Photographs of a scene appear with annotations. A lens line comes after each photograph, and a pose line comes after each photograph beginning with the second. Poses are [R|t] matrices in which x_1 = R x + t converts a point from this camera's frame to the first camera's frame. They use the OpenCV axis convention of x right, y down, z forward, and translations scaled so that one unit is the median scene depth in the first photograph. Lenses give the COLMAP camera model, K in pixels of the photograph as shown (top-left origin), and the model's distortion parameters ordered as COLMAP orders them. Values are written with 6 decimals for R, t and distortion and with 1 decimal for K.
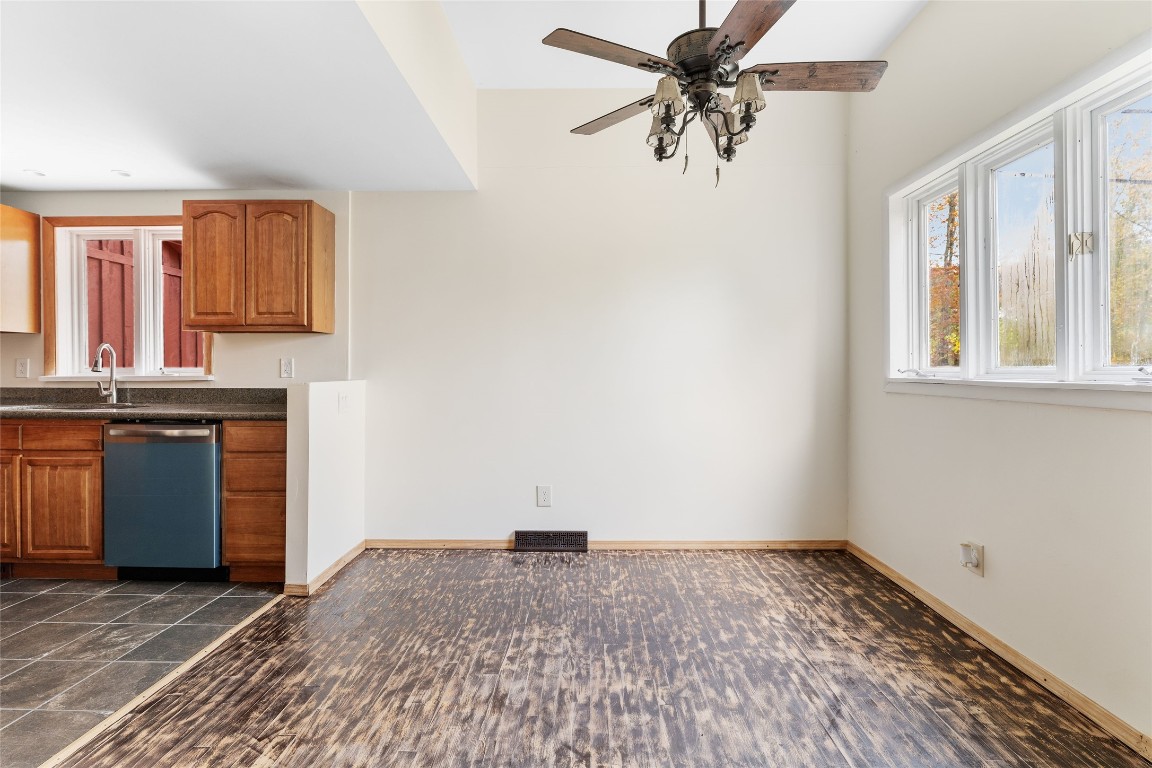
lens RADIAL K [[550.6, 0, 580.1], [0, 550.6, 372.5], [0, 0, 1]] dist [-0.005647, 0.000711]
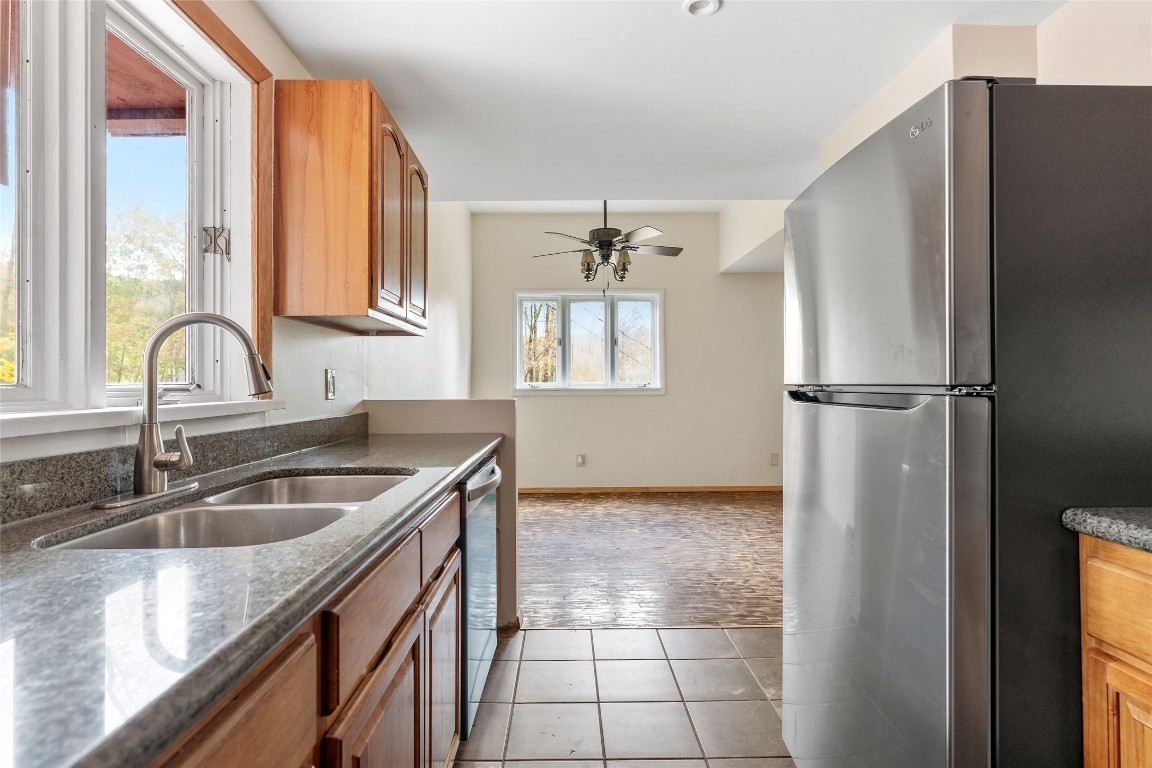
lens RADIAL K [[550.6, 0, 572.0], [0, 550.6, 382.4], [0, 0, 1]] dist [-0.005647, 0.000711]
pose [[-0.029428, -0.000764, 0.999567, -1.921081], [0.011098, 0.999938, 0.001091, -0.014414], [-0.999505, 0.011125, -0.029418, 1.217215]]
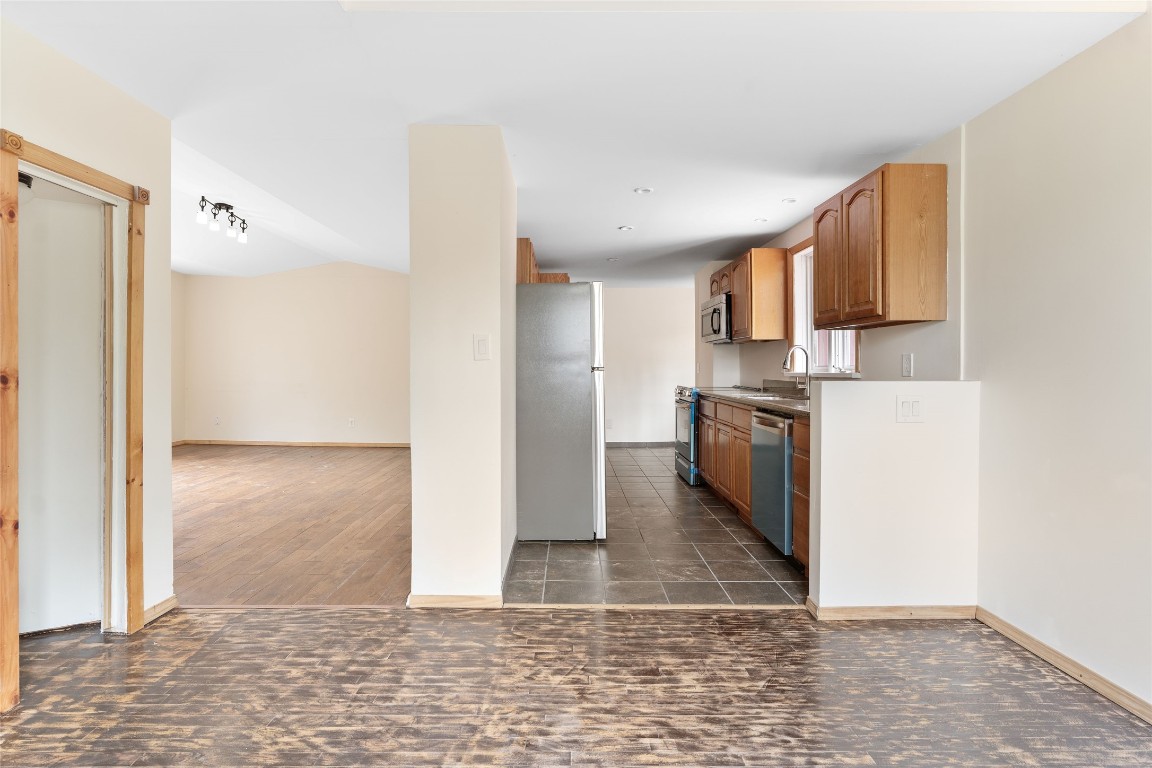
lens RADIAL K [[550.6, 0, 572.0], [0, 550.6, 369.5], [0, 0, 1]] dist [-0.005647, 0.000711]
pose [[0.019102, 0.006923, -0.999794, 0.506397], [-0.007234, 0.999951, 0.006786, -0.006011], [0.999791, 0.007103, 0.019151, 0.753250]]
